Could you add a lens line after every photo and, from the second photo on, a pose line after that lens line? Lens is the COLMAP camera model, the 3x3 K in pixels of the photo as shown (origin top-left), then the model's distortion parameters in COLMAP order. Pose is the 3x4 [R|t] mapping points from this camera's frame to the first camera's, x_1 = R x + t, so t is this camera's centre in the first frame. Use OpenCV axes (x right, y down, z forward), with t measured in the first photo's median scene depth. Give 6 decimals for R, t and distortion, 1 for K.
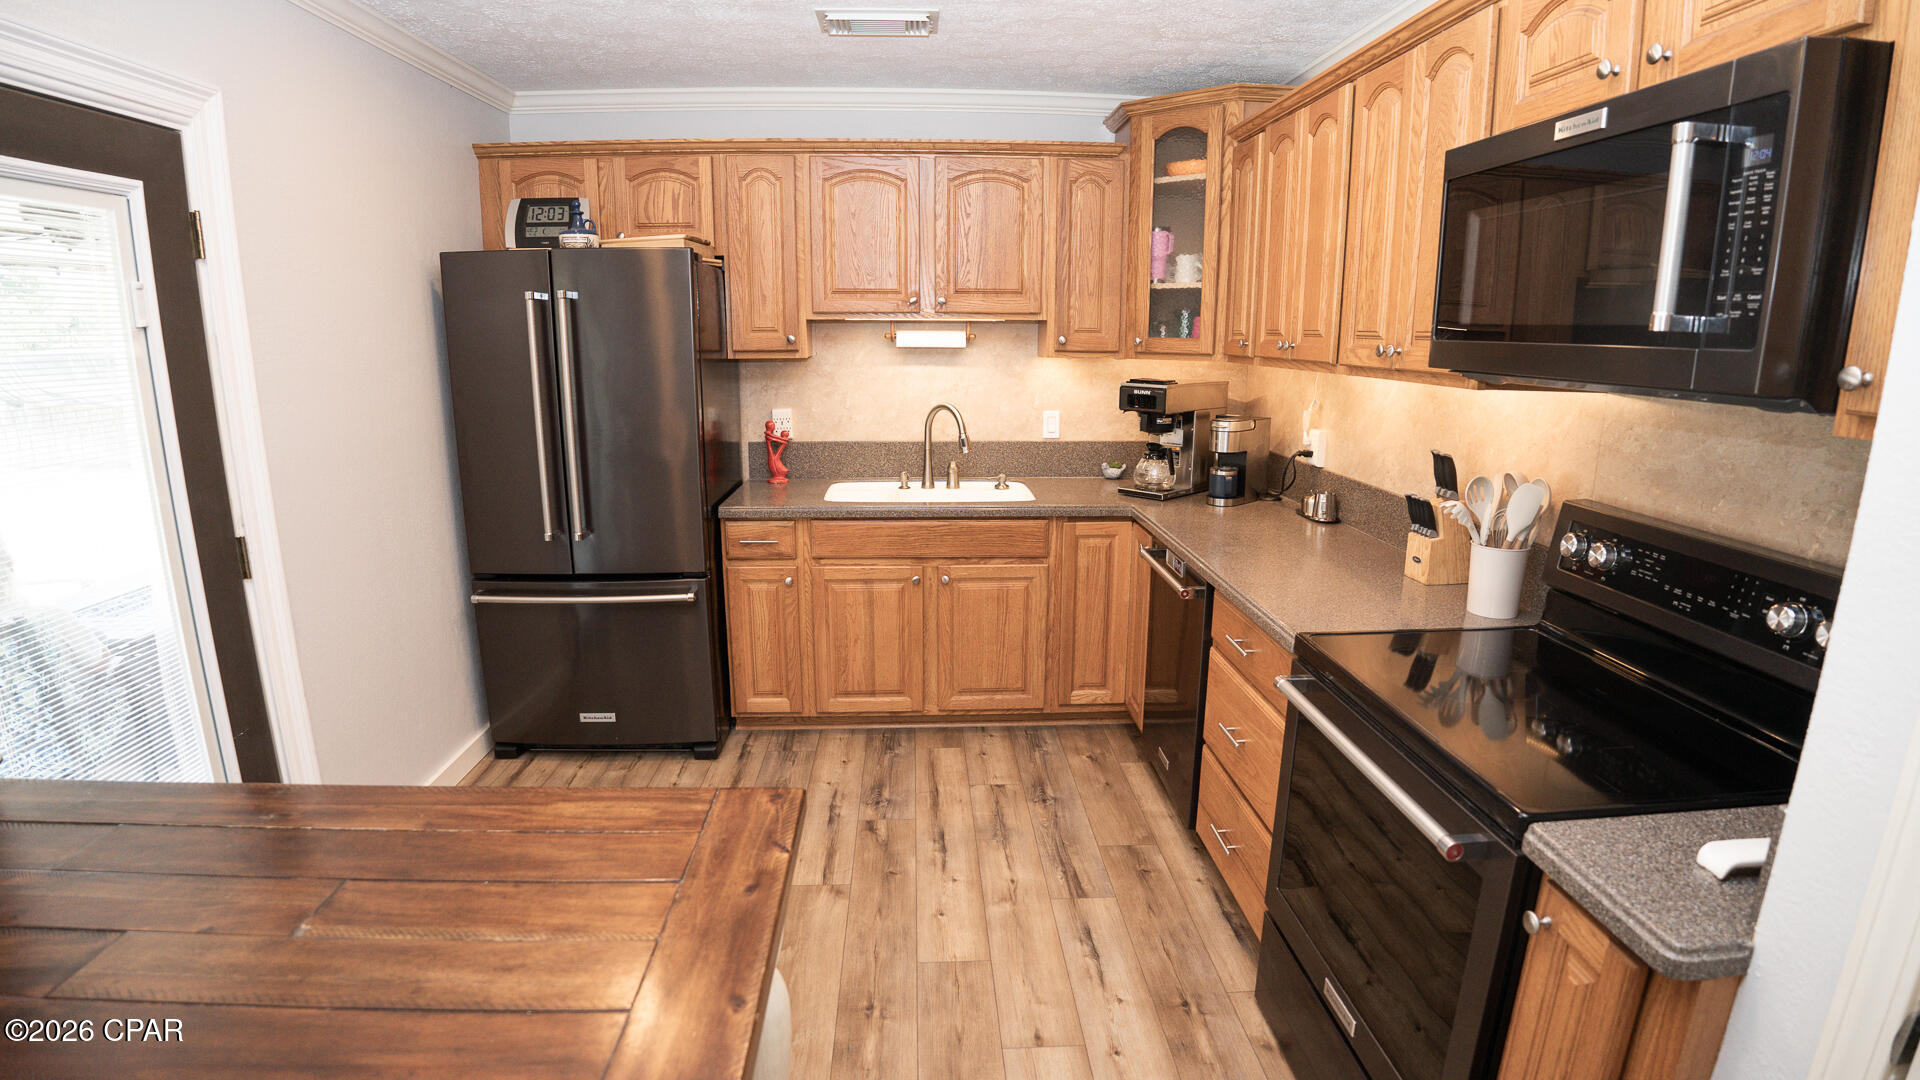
lens RADIAL K [[921.8, 0, 961.1], [0, 921.8, 545.8], [0, 0, 1]] dist [-0.114888, 0.027347]
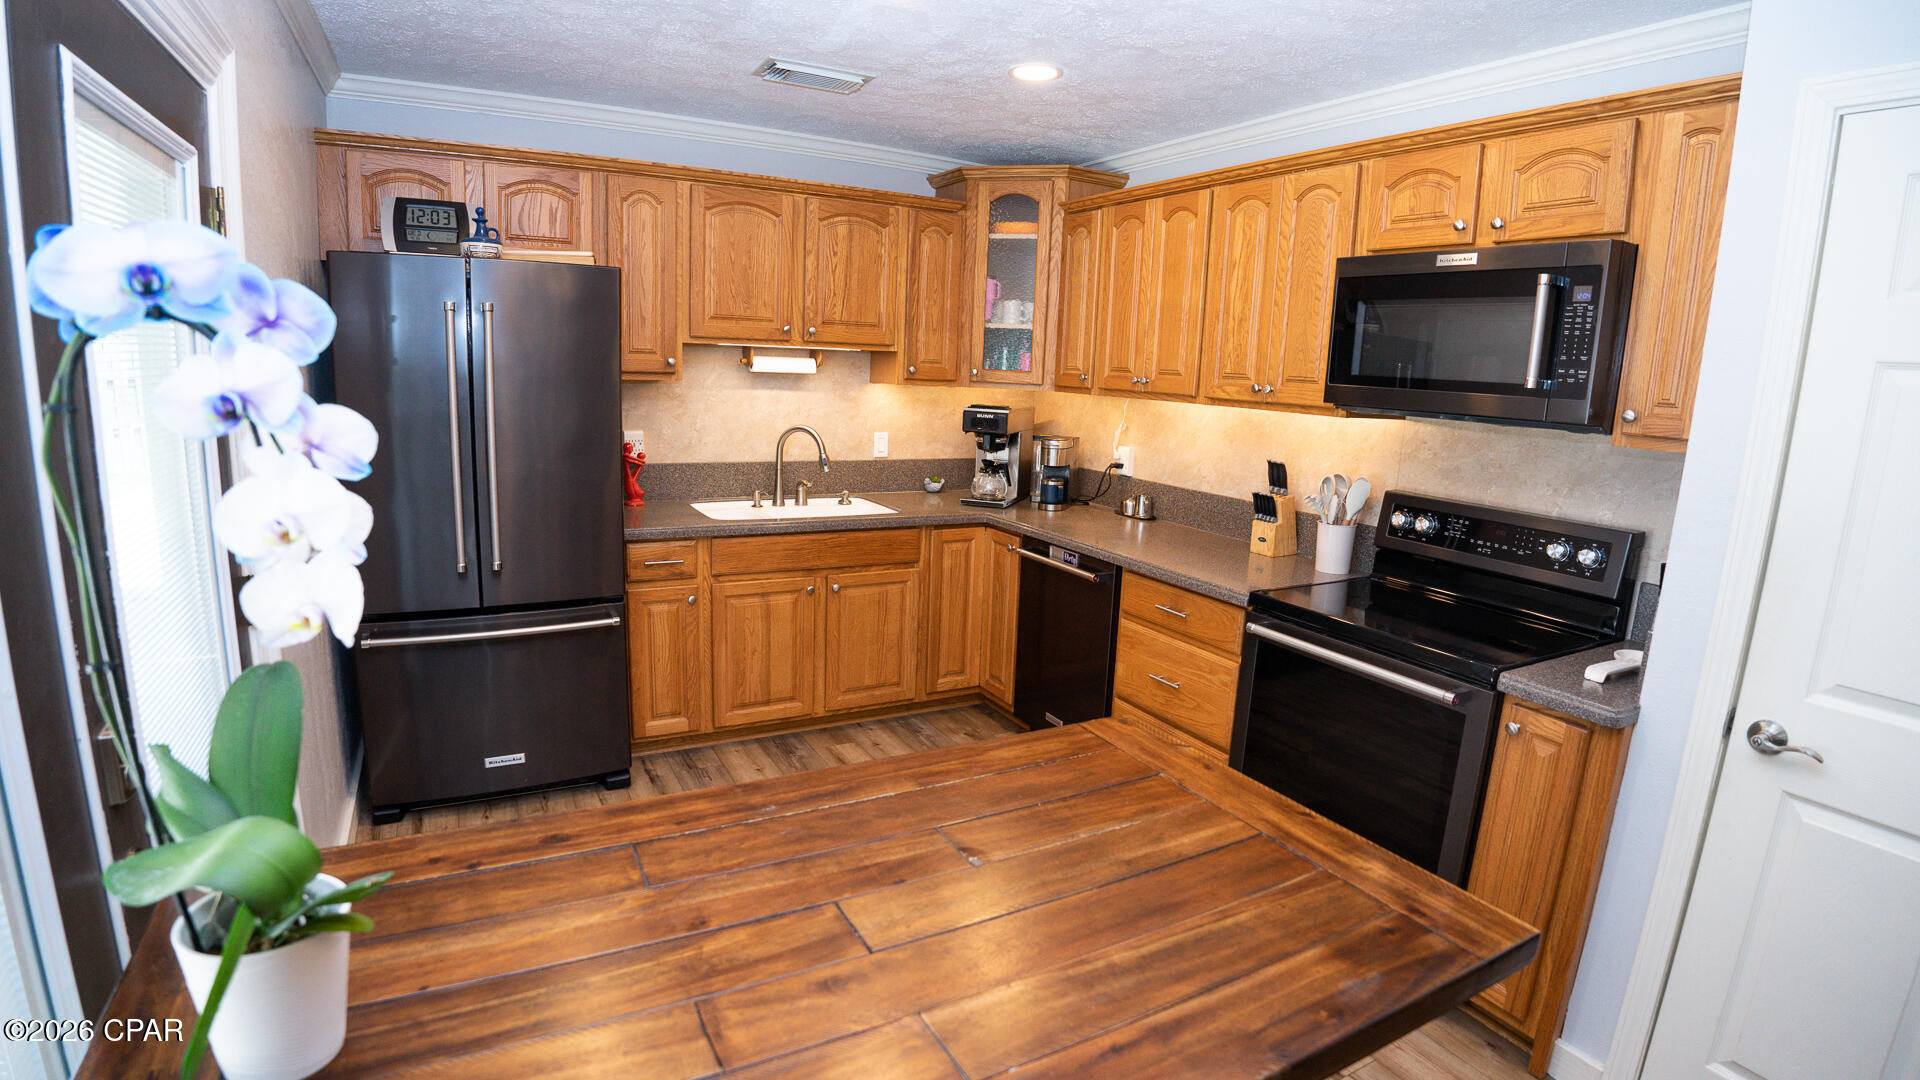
lens RADIAL K [[921.8, 0, 961.1], [0, 921.8, 545.8], [0, 0, 1]] dist [-0.114888, 0.027347]
pose [[0.897915, -0.050908, 0.437214, -0.355702], [0.061444, 0.998061, -0.009979, 0.007285], [-0.435859, 0.035824, 0.899302, -0.037293]]
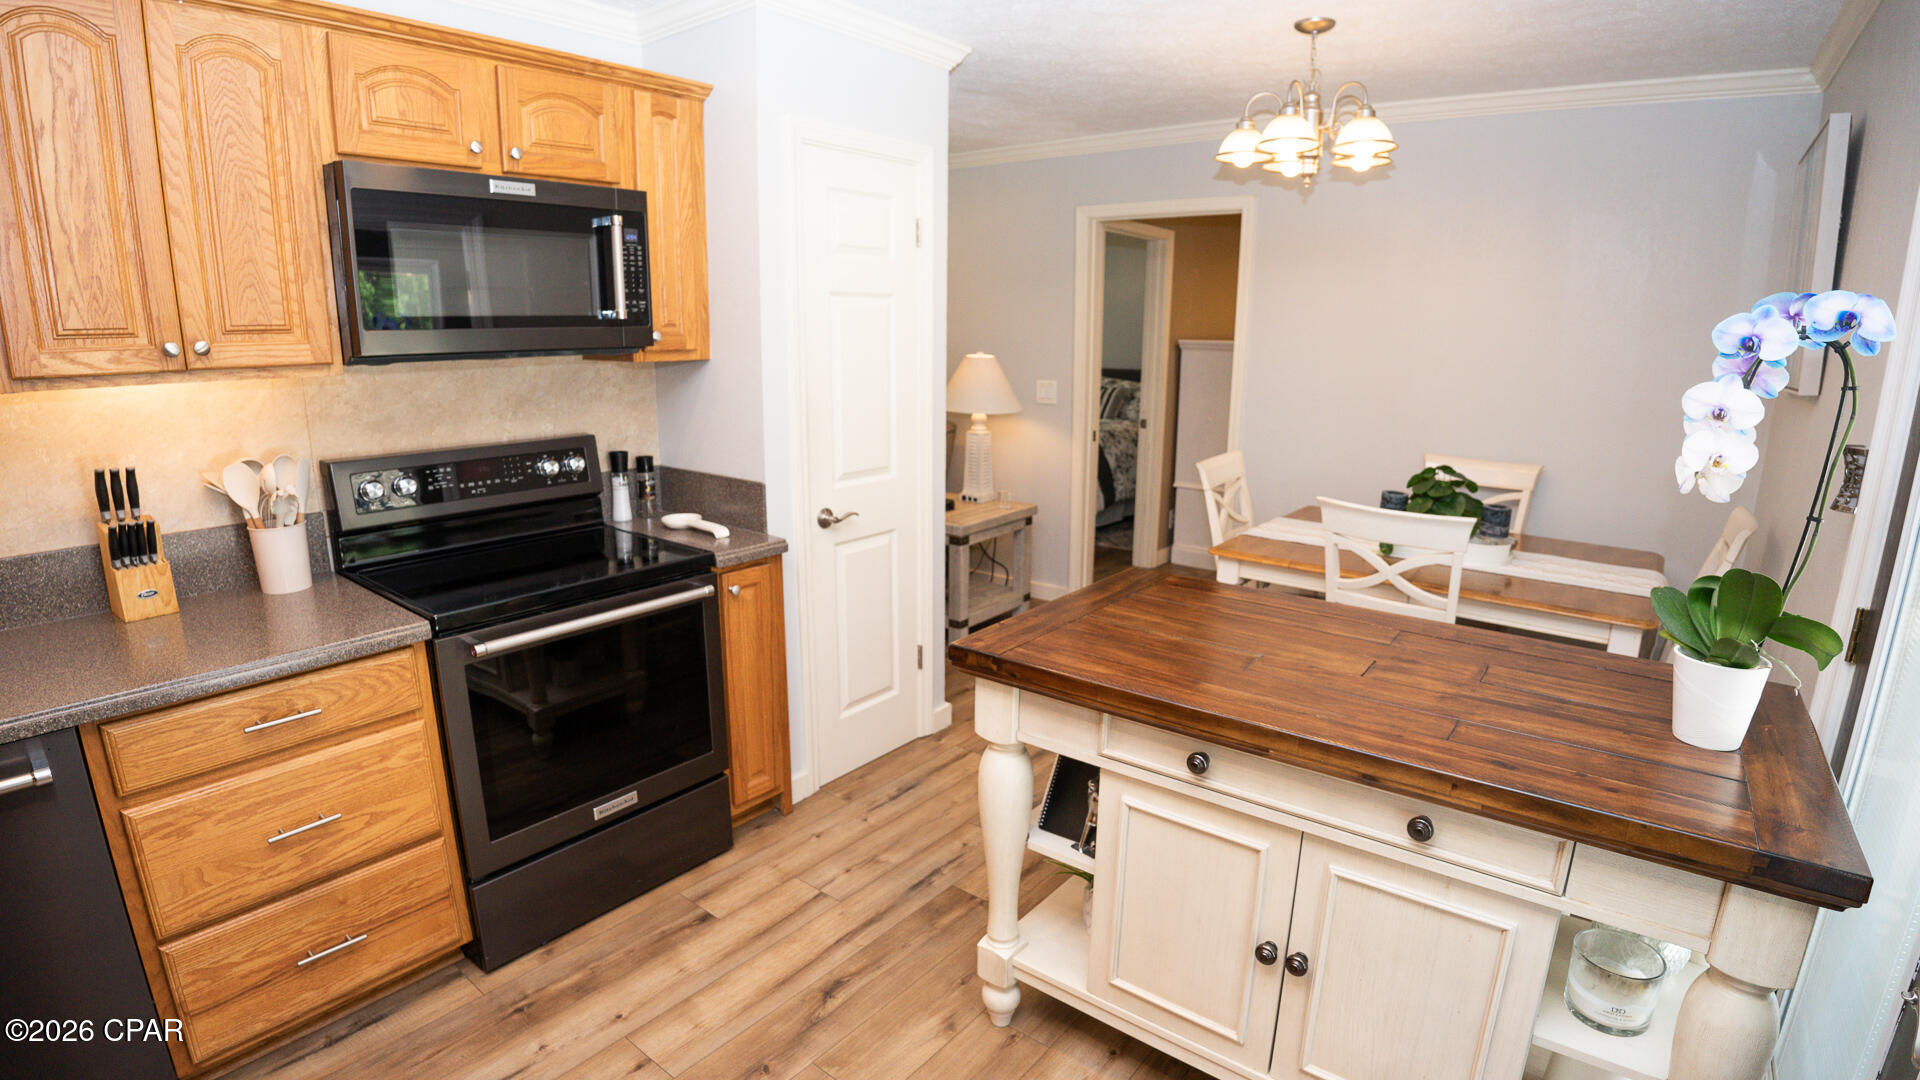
lens RADIAL K [[921.8, 0, 961.1], [0, 921.8, 545.8], [0, 0, 1]] dist [-0.114888, 0.027347]
pose [[-0.752732, -0.162633, 0.637923, -0.402042], [0.137391, 0.908860, 0.393824, -0.163624], [-0.643831, 0.384089, -0.661783, 0.699331]]
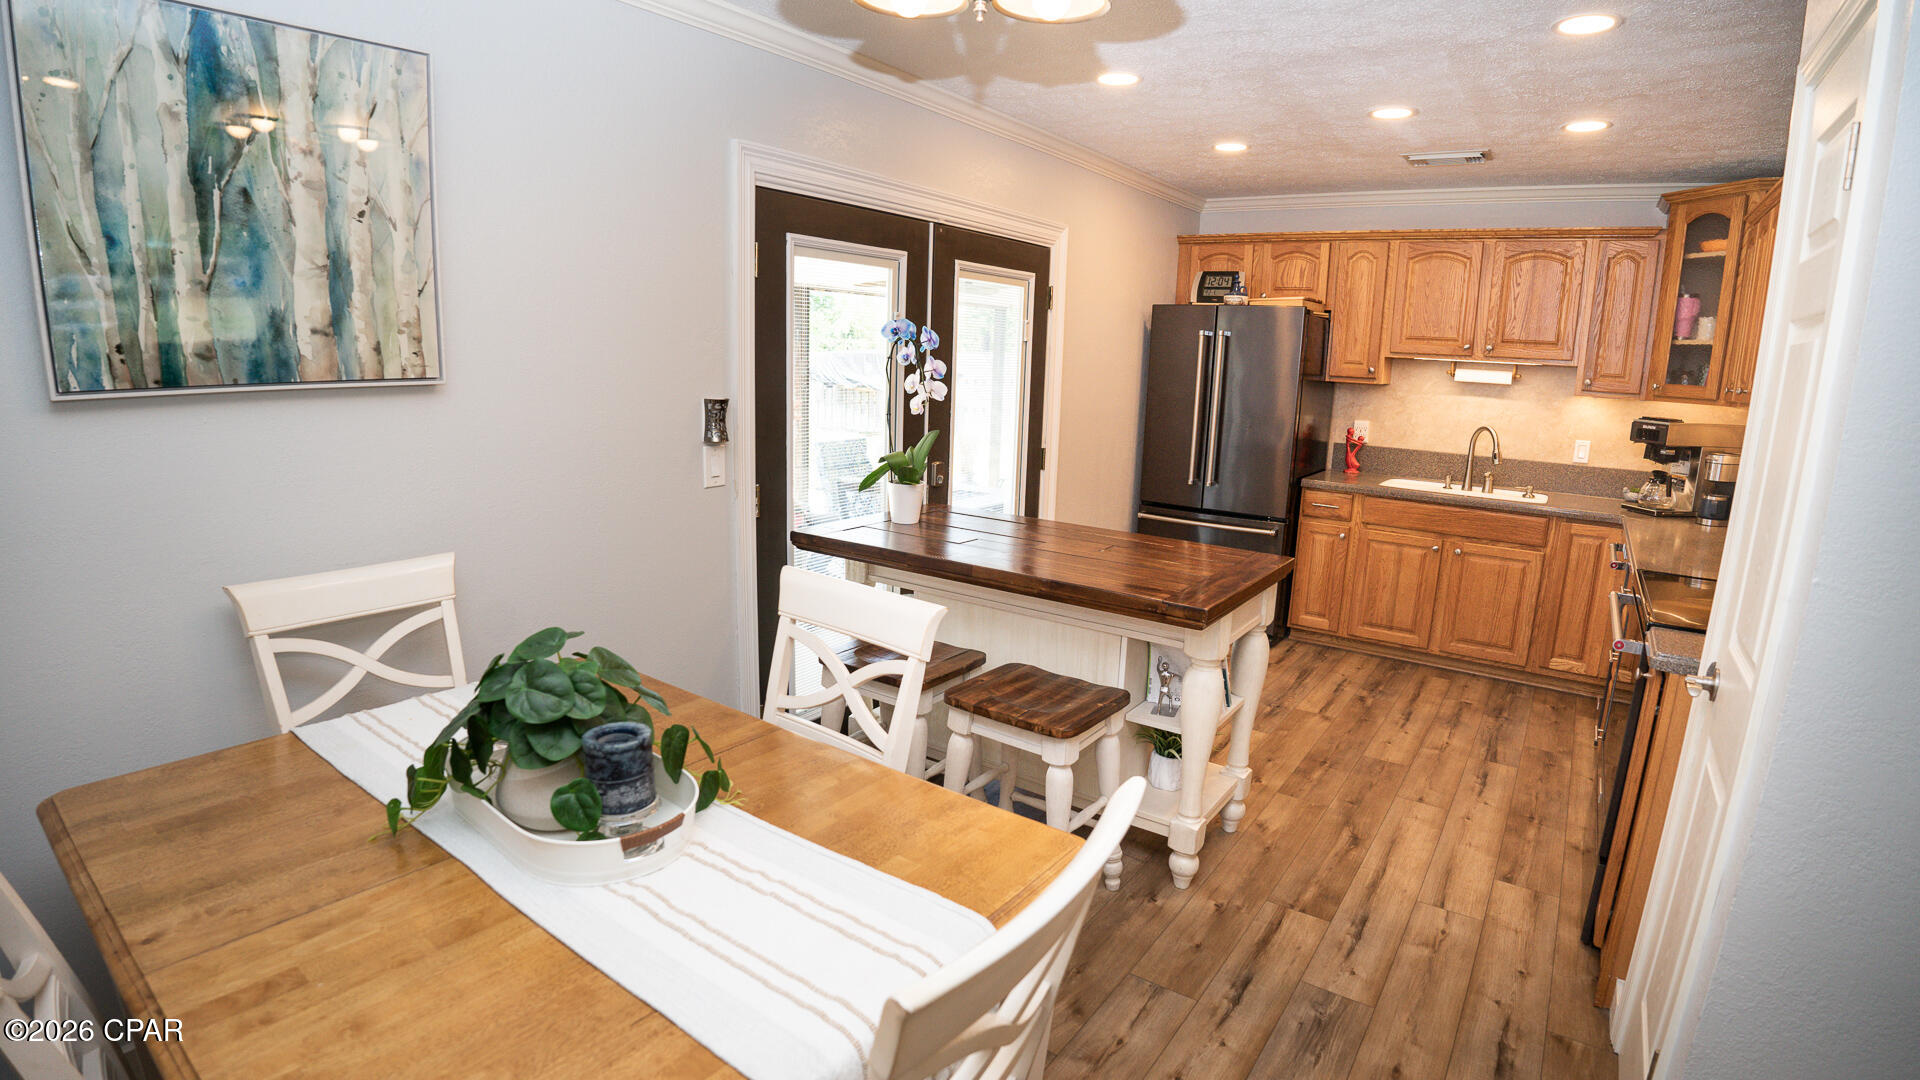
lens RADIAL K [[921.8, 0, 961.1], [0, 921.8, 545.8], [0, 0, 1]] dist [-0.114888, 0.027347]
pose [[0.784245, 0.145475, -0.603156, 0.198571], [-0.166052, 0.985874, 0.021876, 0.120727], [0.597818, 0.082999, 0.797323, -0.479645]]
